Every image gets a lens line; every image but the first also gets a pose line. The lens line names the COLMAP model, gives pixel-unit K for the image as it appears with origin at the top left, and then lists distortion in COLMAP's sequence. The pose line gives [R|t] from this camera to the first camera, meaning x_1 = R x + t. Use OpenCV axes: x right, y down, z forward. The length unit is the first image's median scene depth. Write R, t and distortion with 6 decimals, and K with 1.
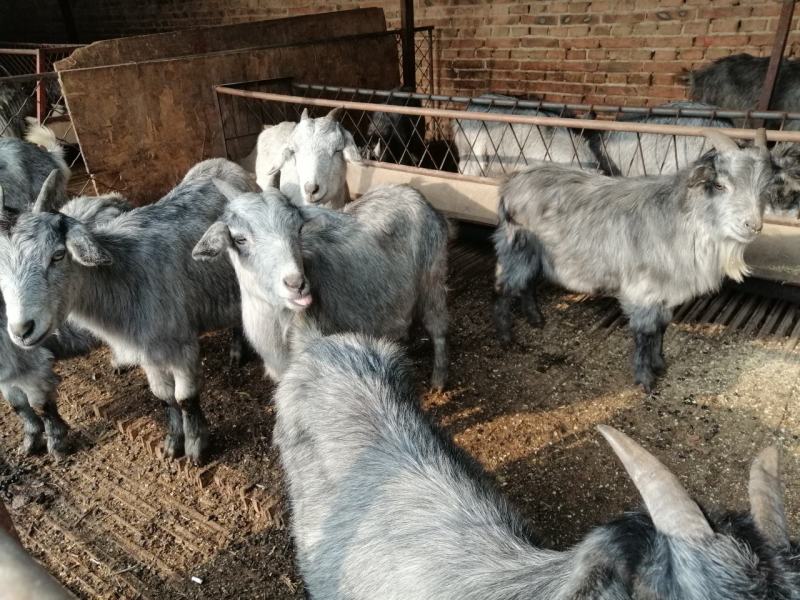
lens RADIAL K [[628.7, 0, 396.3], [0, 628.7, 299.6], [0, 0, 1]] dist [-0.014633, 0.050788]
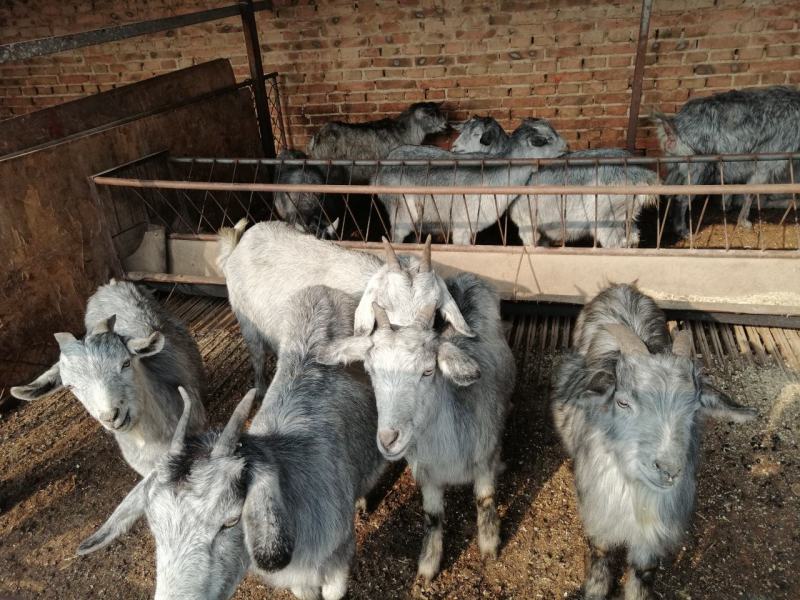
lens RADIAL K [[628.7, 0, 396.6], [0, 628.7, 298.9], [0, 0, 1]] dist [-0.014633, 0.050788]
pose [[0.919410, -0.187448, 0.345759, -0.205928], [0.193873, 0.980892, 0.016248, -0.107106], [-0.342198, 0.052095, 0.938183, 0.099780]]
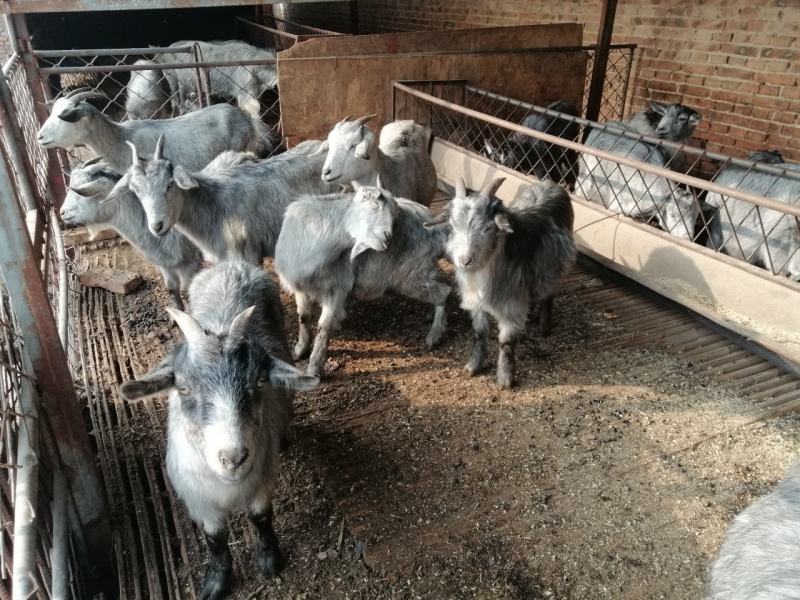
lens RADIAL K [[628.7, 0, 392.9], [0, 628.7, 302.6], [0, 0, 1]] dist [-0.014633, 0.050788]
pose [[0.894072, 0.251914, -0.370370, 0.238158], [-0.242200, 0.967449, 0.073359, -0.010203], [0.376795, 0.024115, 0.925983, -0.110120]]
